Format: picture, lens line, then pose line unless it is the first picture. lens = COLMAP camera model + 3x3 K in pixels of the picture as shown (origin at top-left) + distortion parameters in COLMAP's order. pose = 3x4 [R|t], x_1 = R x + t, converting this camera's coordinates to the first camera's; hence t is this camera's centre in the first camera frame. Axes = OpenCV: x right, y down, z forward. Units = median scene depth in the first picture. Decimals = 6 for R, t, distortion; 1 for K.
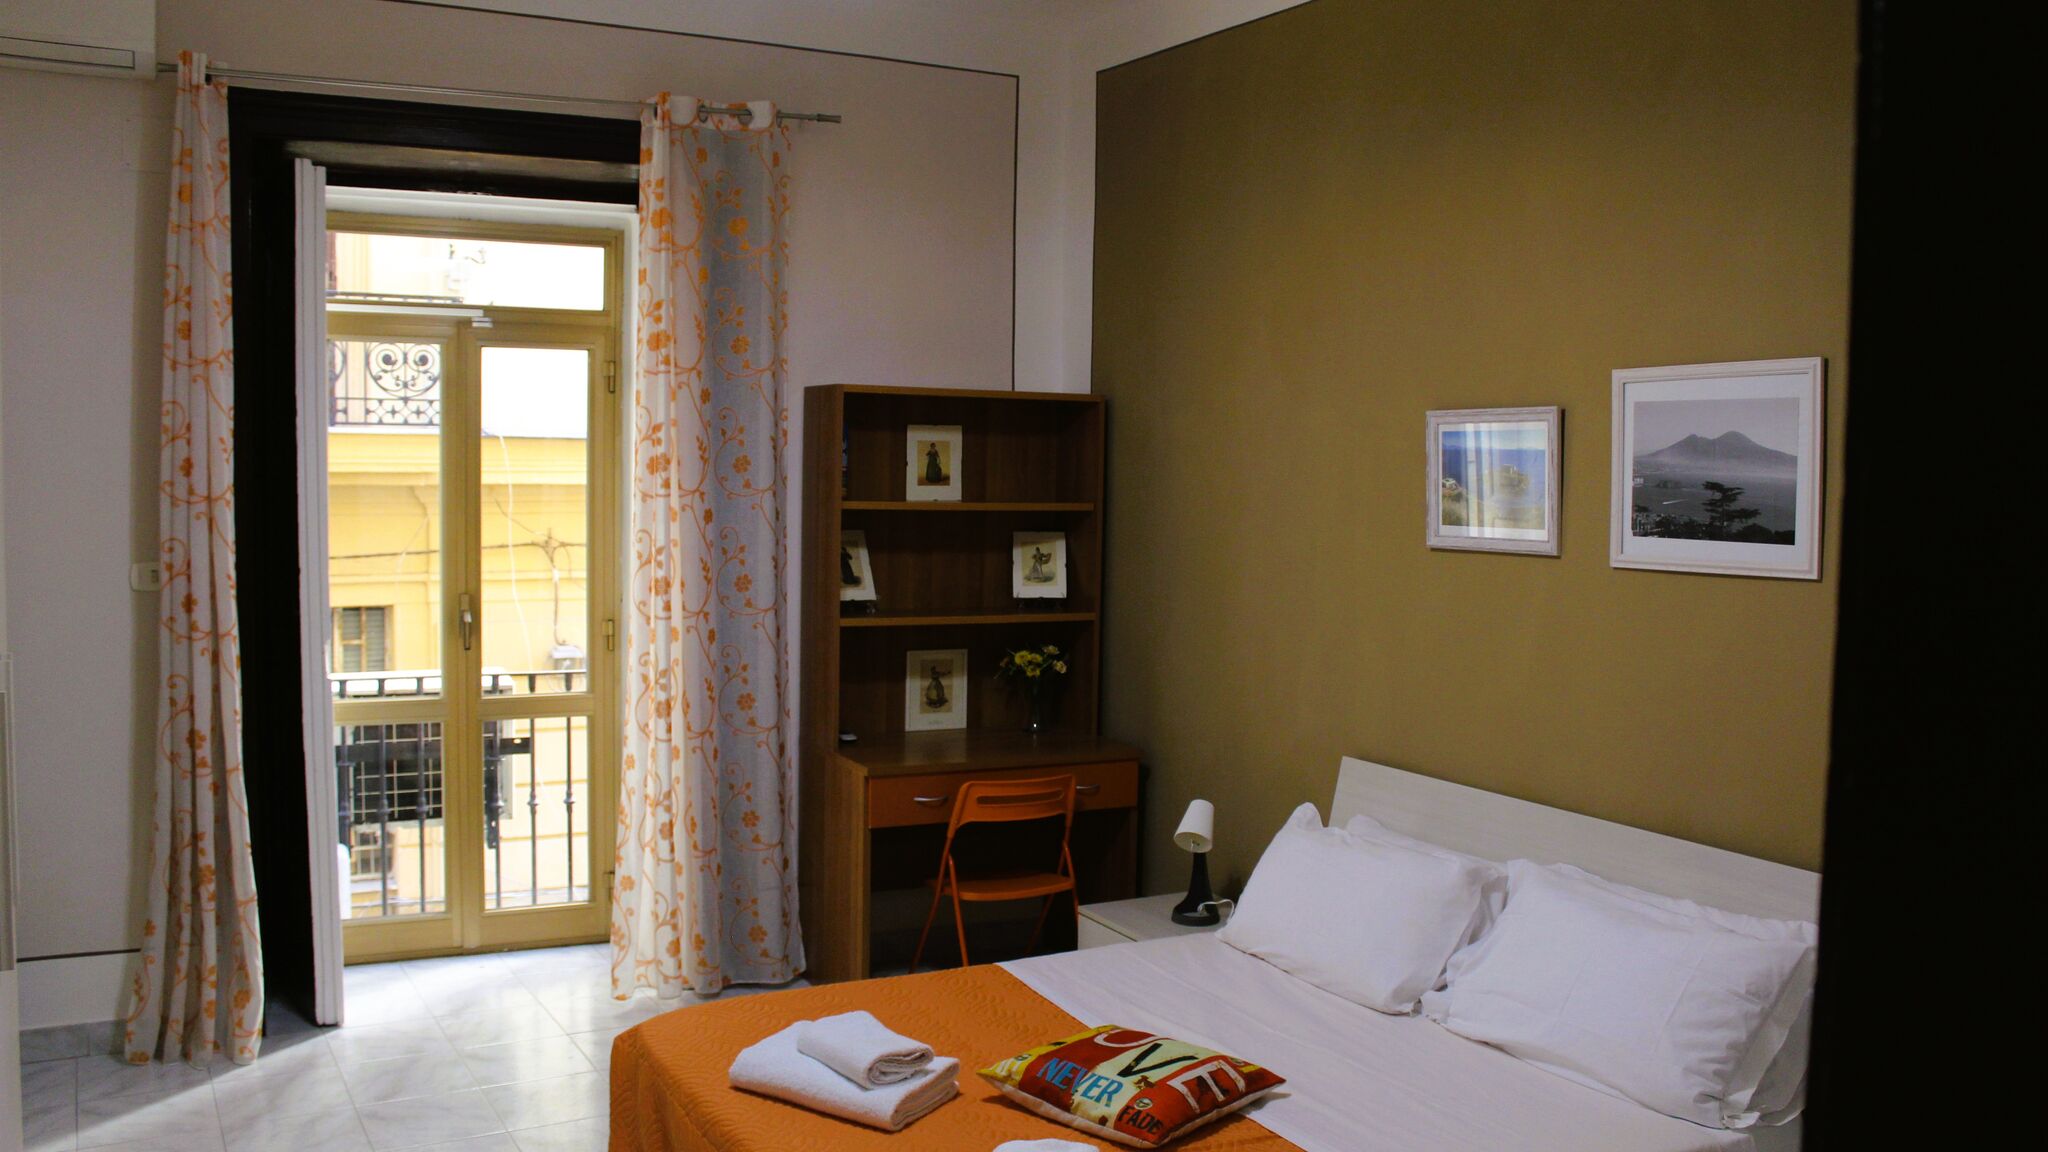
lens RADIAL K [[1710.8, 0, 1029.2], [0, 1710.8, 567.4], [0, 0, 1]] dist [-0.163489, 0.149705]
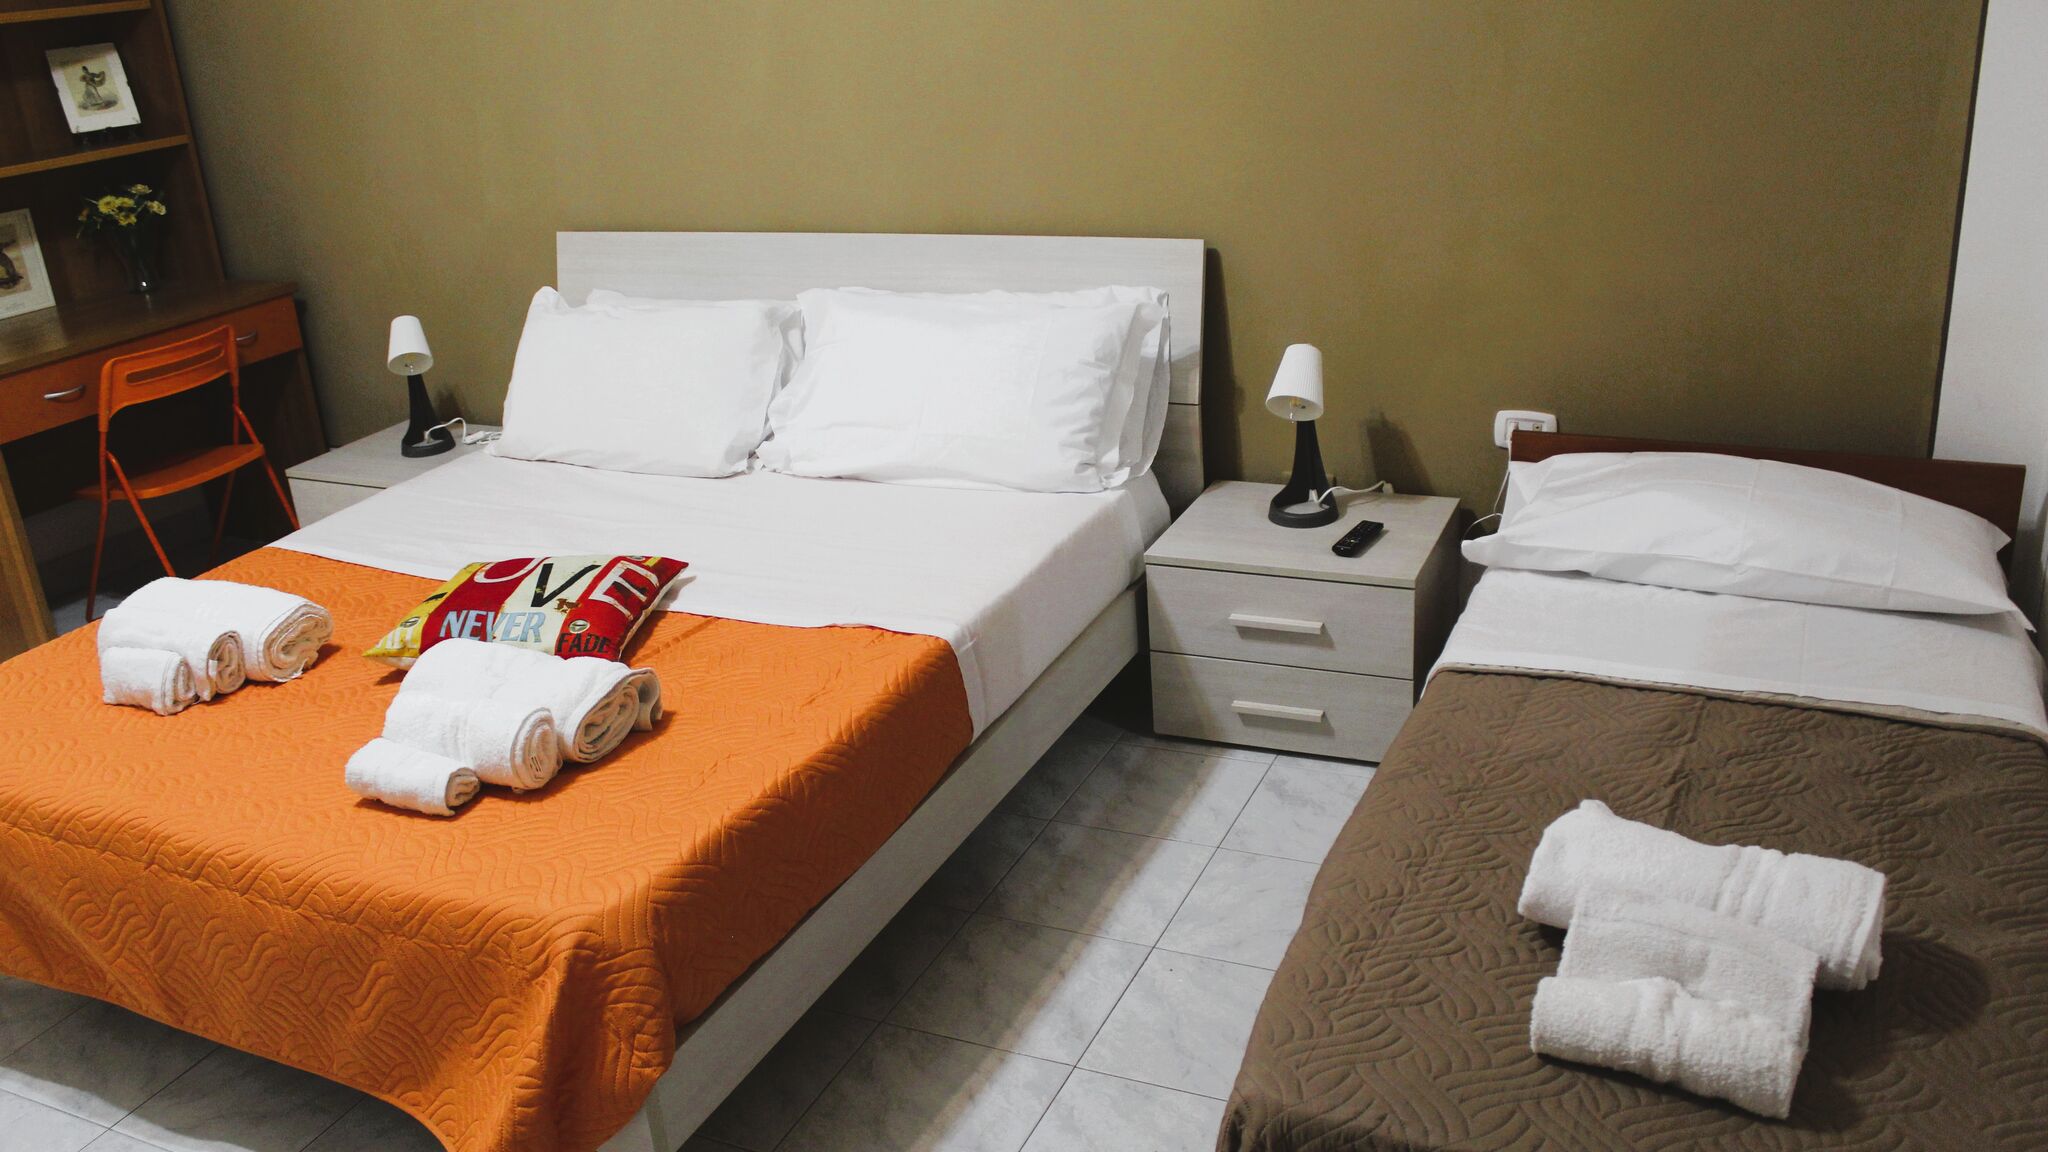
lens RADIAL K [[1710.8, 0, 1029.2], [0, 1710.8, 567.4], [0, 0, 1]] dist [-0.163489, 0.149705]
pose [[0.809468, -0.285402, 0.513135, -0.116096], [0.125204, 0.937720, 0.324045, 0.018306], [-0.573660, -0.198057, 0.794788, 0.098477]]
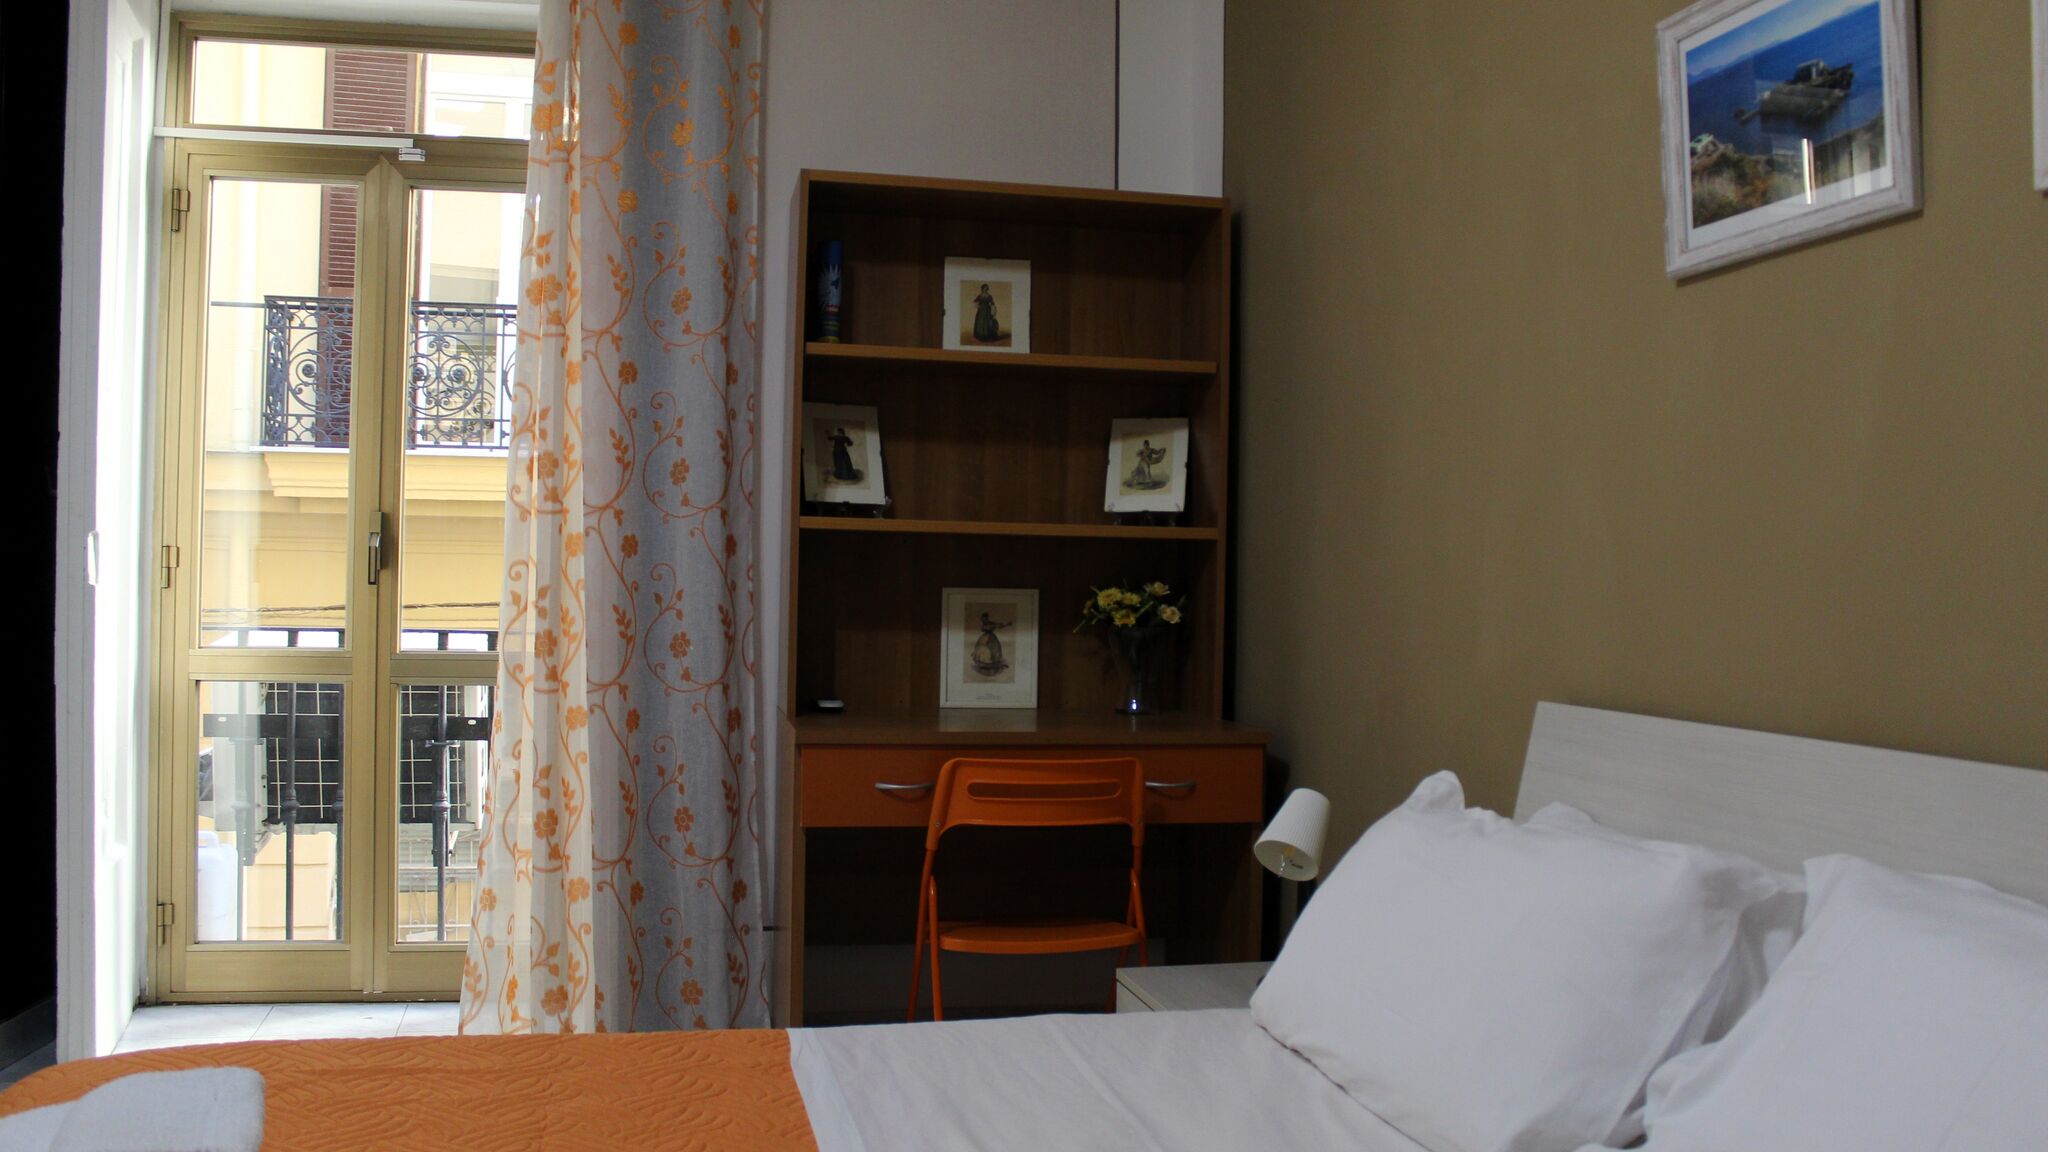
lens RADIAL K [[1710.8, 0, 1029.2], [0, 1710.8, 567.4], [0, 0, 1]] dist [-0.163489, 0.149705]
pose [[0.966883, -0.003385, -0.255199, 0.155469], [-0.015813, 0.997197, -0.073137, 0.103919], [0.254731, 0.074750, 0.964118, 0.409517]]
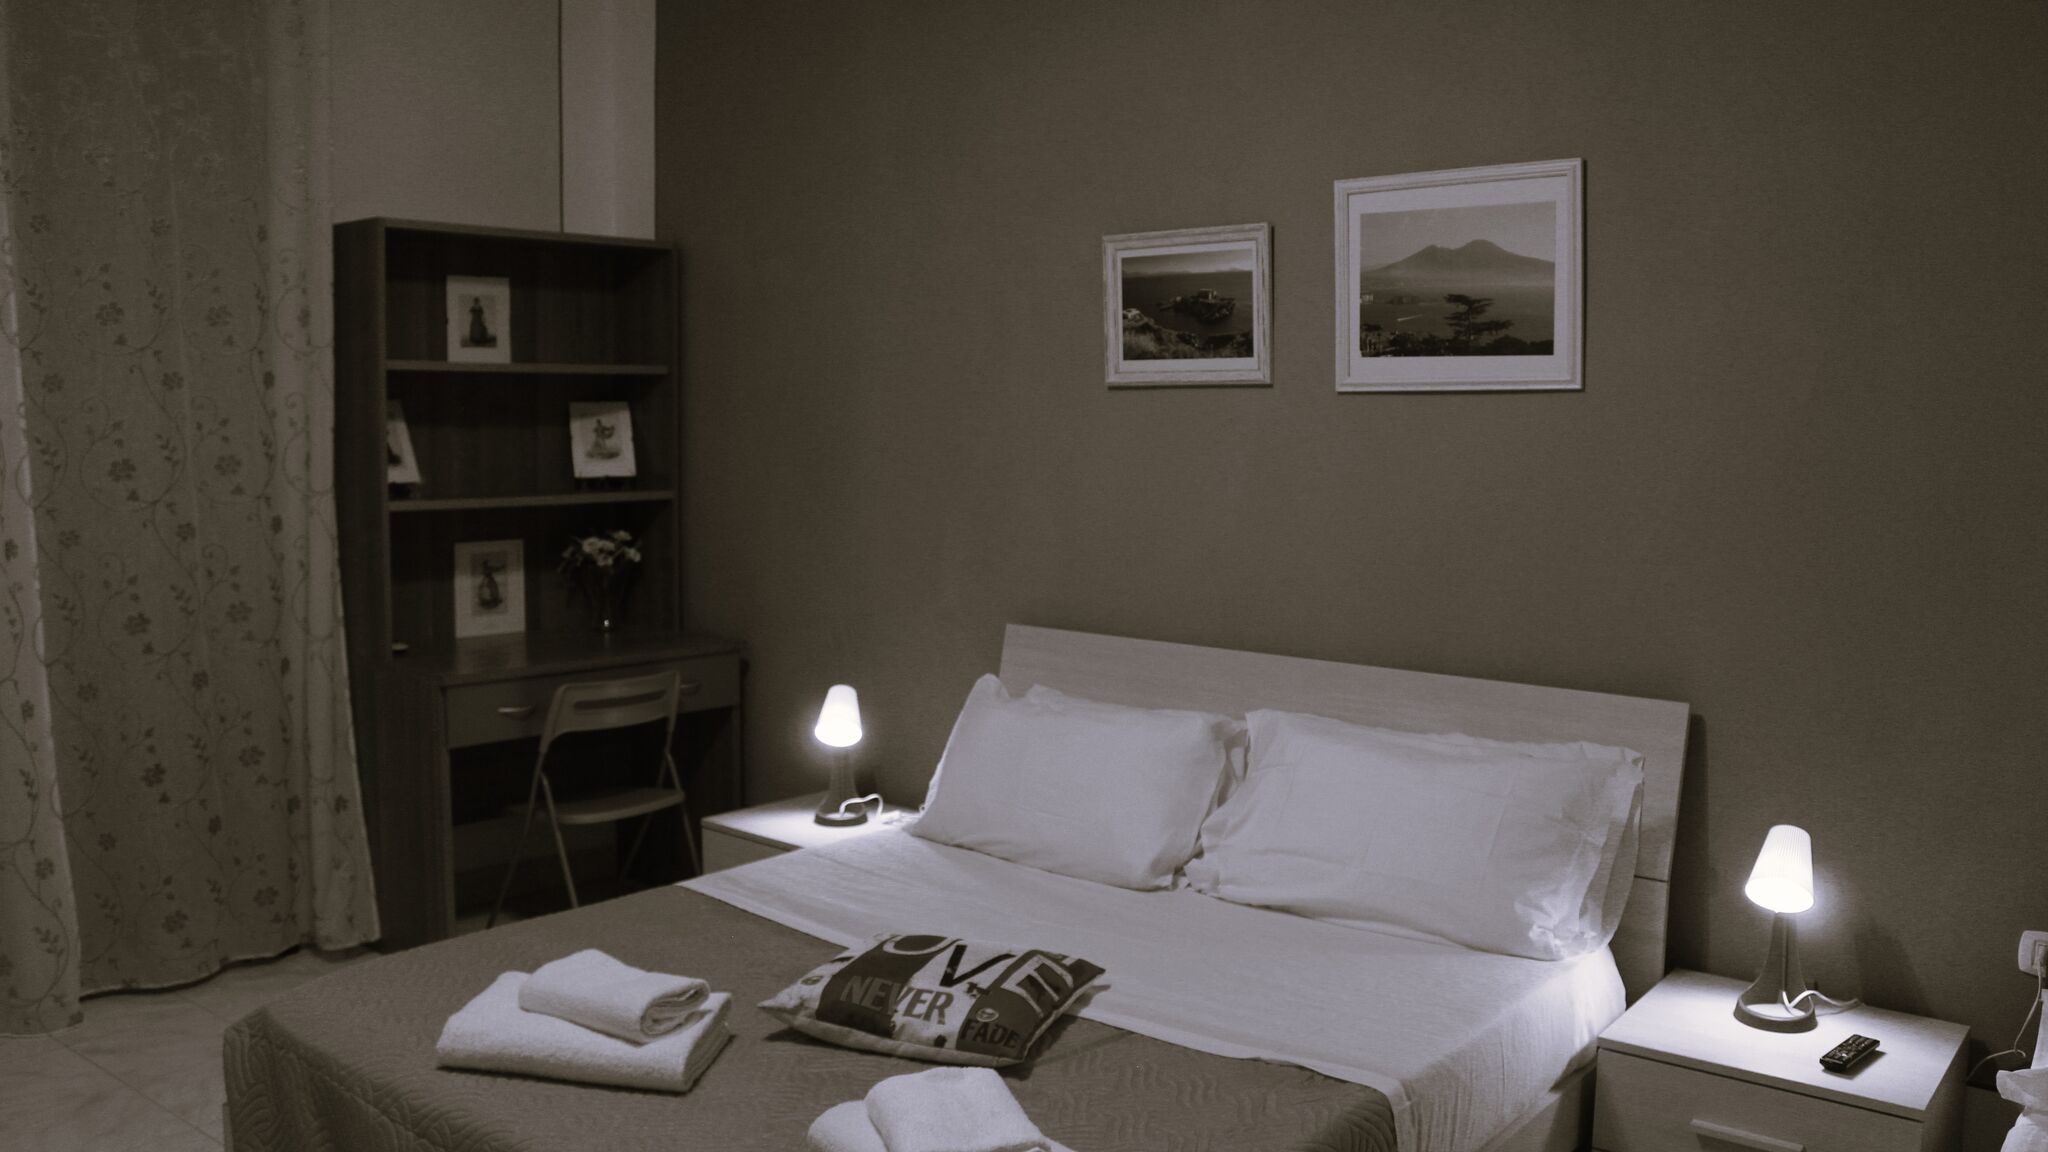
lens RADIAL K [[1710.8, 0, 1029.2], [0, 1710.8, 567.4], [0, 0, 1]] dist [-0.163489, 0.149705]
pose [[0.931471, -0.047316, 0.360726, -0.124224], [0.033680, 0.998464, 0.043997, 0.038983], [-0.362253, -0.028832, 0.931634, 0.137790]]
